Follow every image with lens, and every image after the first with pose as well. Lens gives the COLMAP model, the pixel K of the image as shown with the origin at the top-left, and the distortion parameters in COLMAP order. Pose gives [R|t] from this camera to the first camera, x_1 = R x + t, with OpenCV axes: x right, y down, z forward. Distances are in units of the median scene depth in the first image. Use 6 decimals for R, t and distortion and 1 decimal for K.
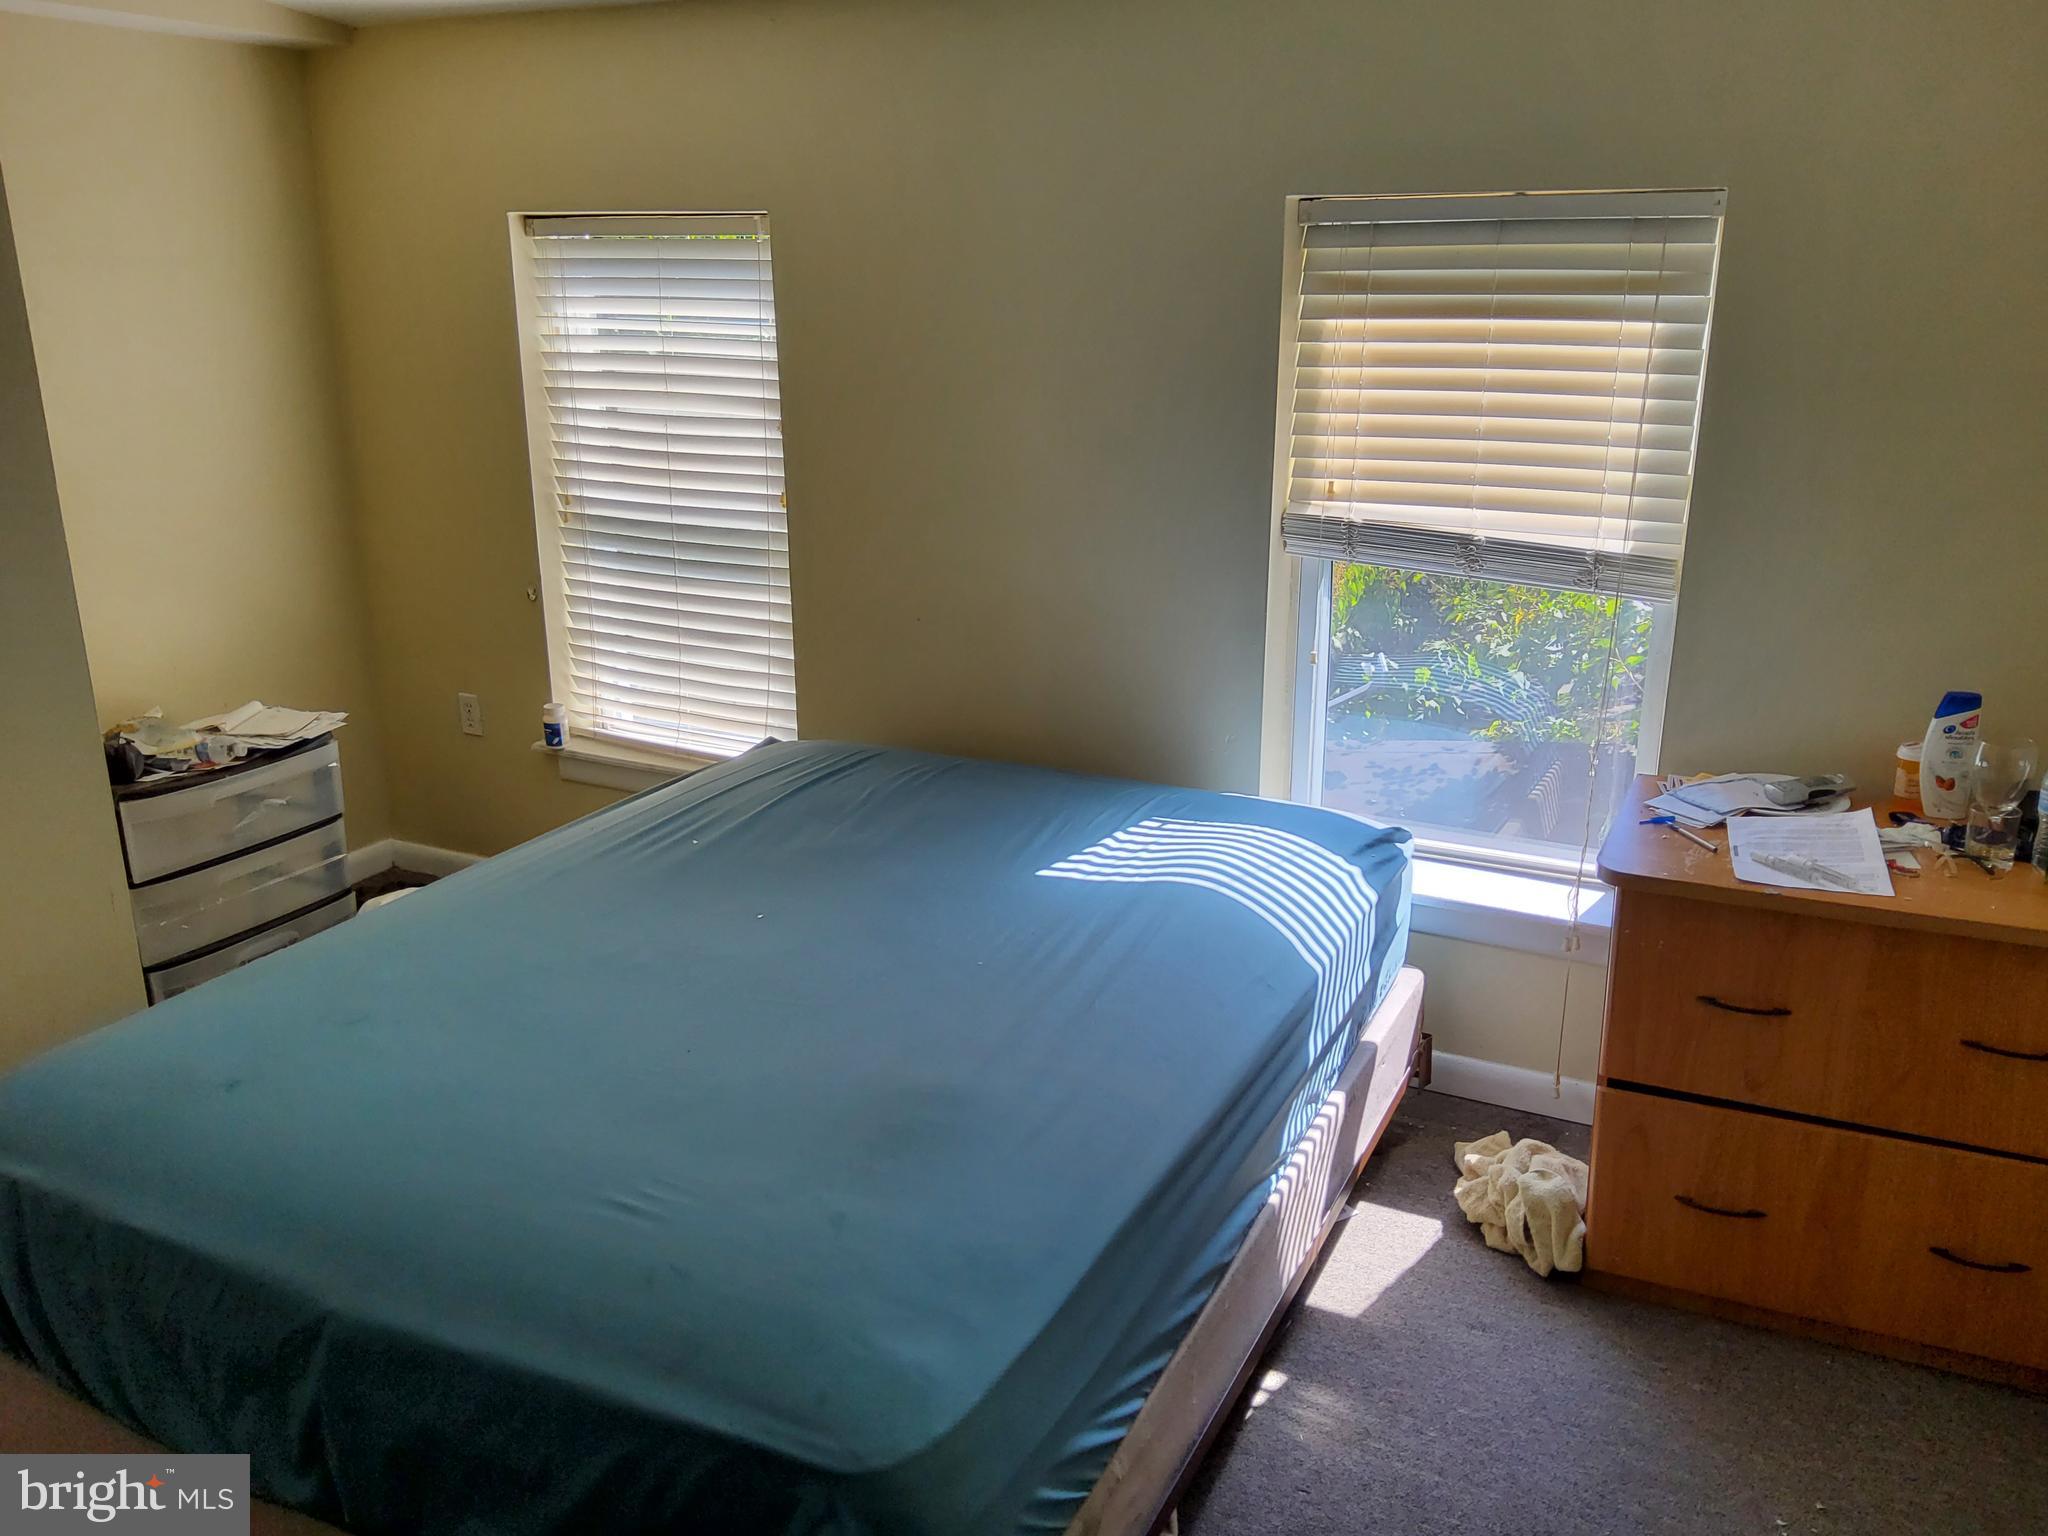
lens RADIAL K [[1589.5, 0, 1036.3], [0, 1589.5, 770.5], [0, 0, 1]] dist [0.041074, -0.068807]
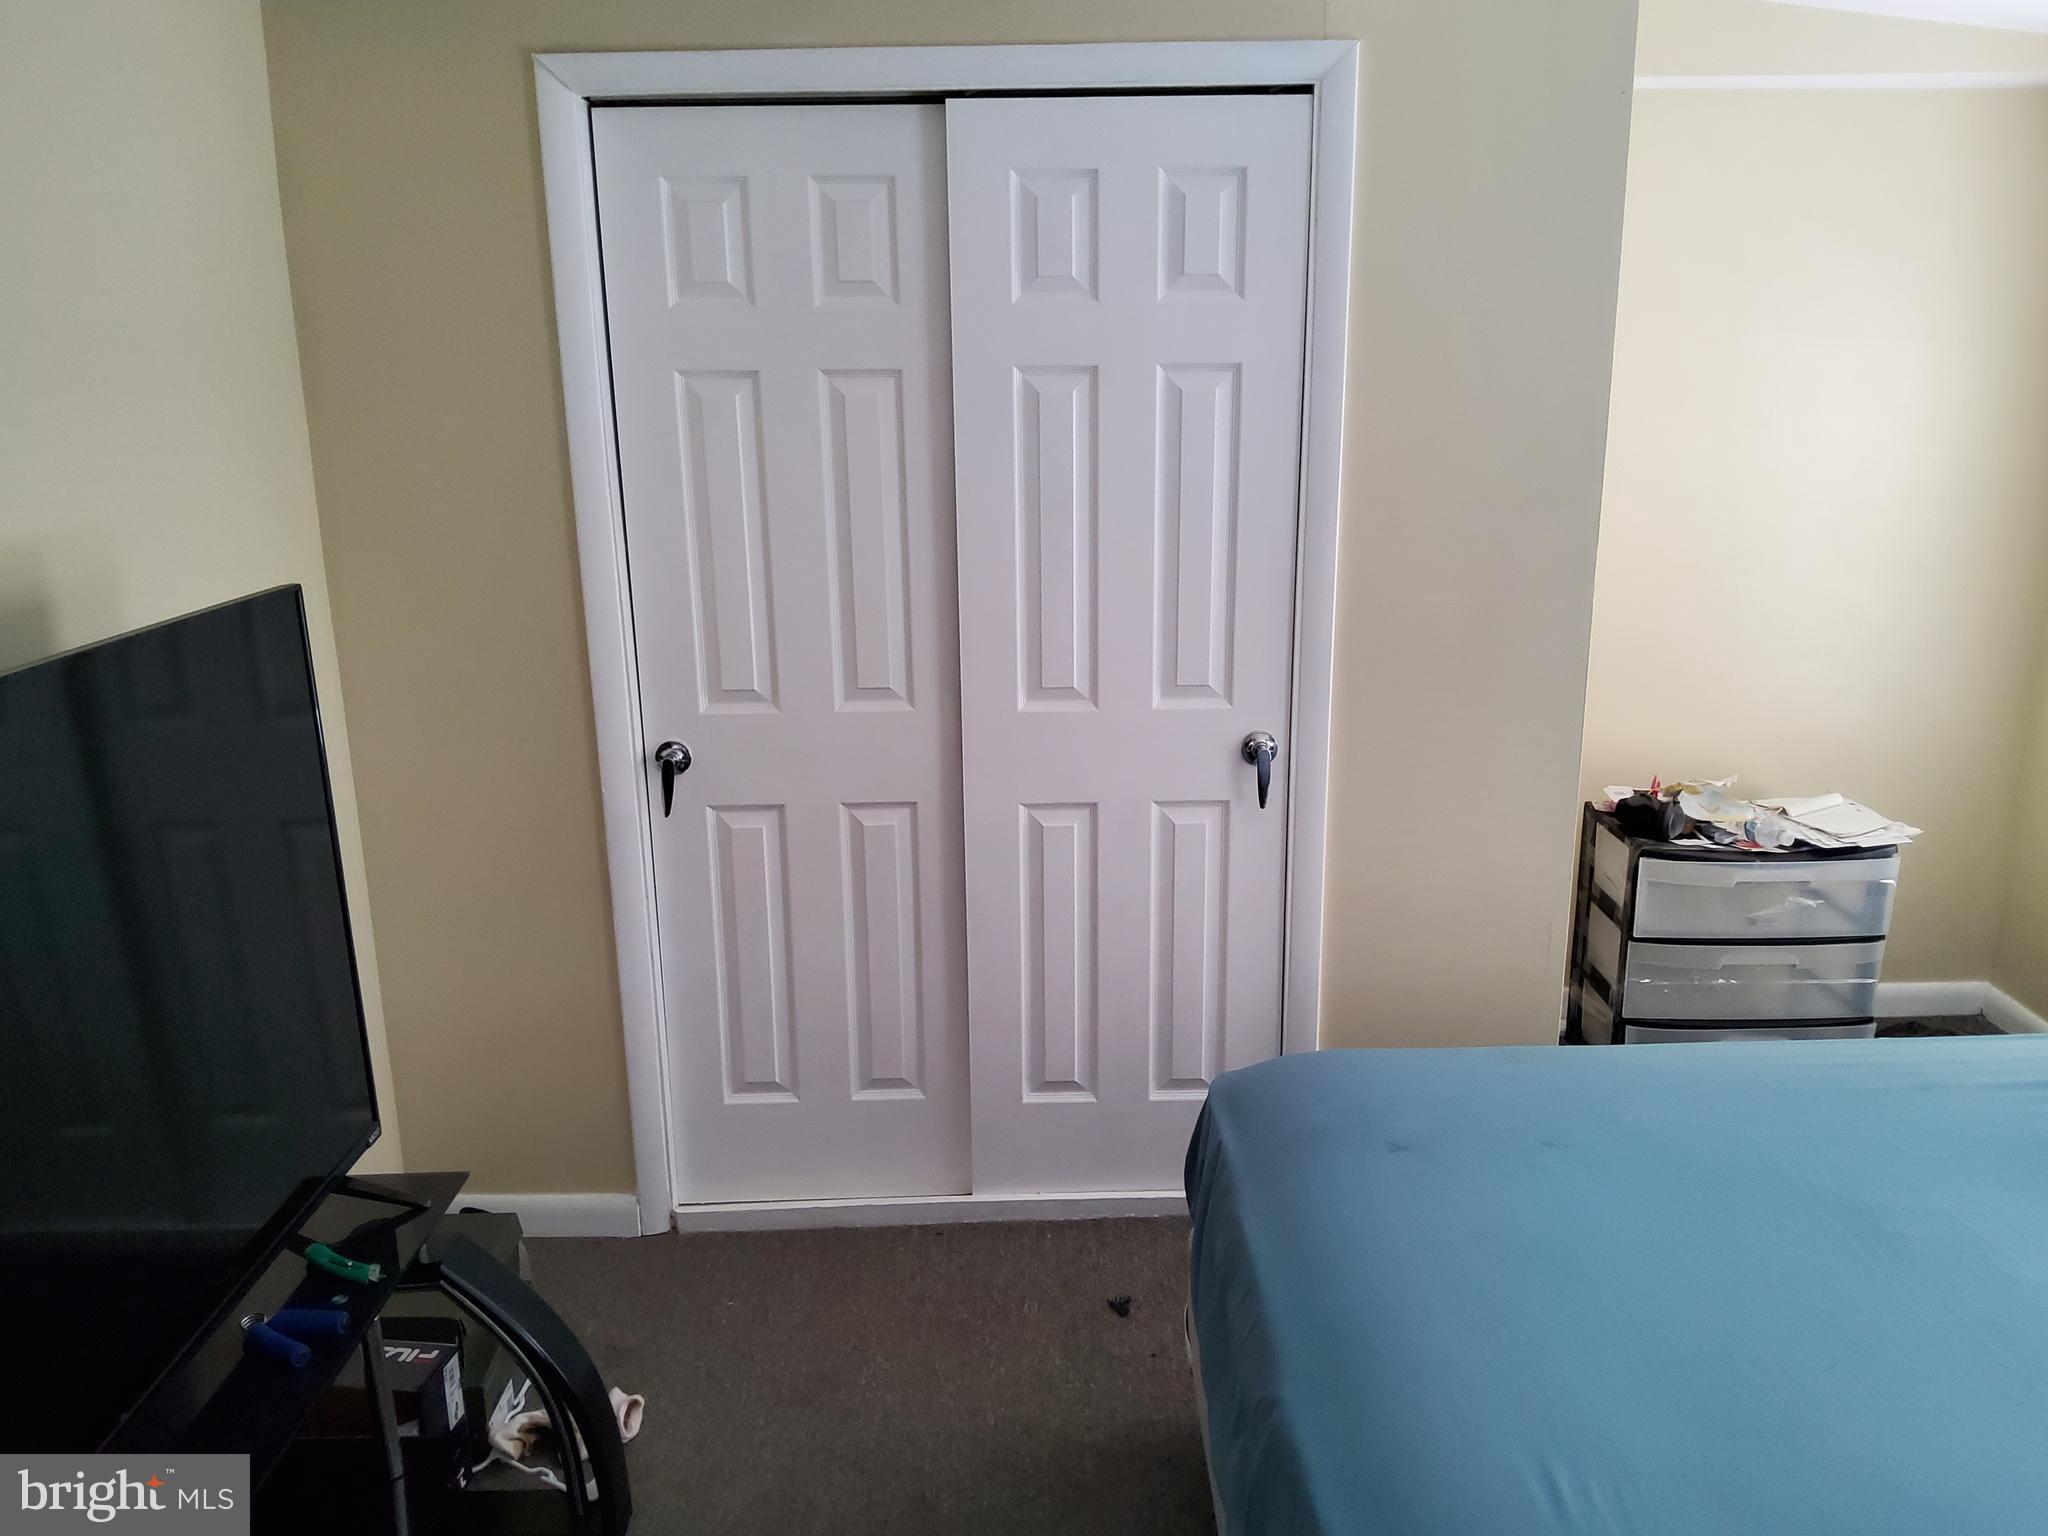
lens RADIAL K [[1589.5, 0, 1027.7], [0, 1589.5, 769.2], [0, 0, 1]] dist [0.041074, -0.068807]
pose [[0.450500, 0.223569, -0.864330, 0.106062], [-0.253994, 0.960226, 0.115988, -0.045953], [0.855884, 0.167282, 0.489366, 0.136046]]
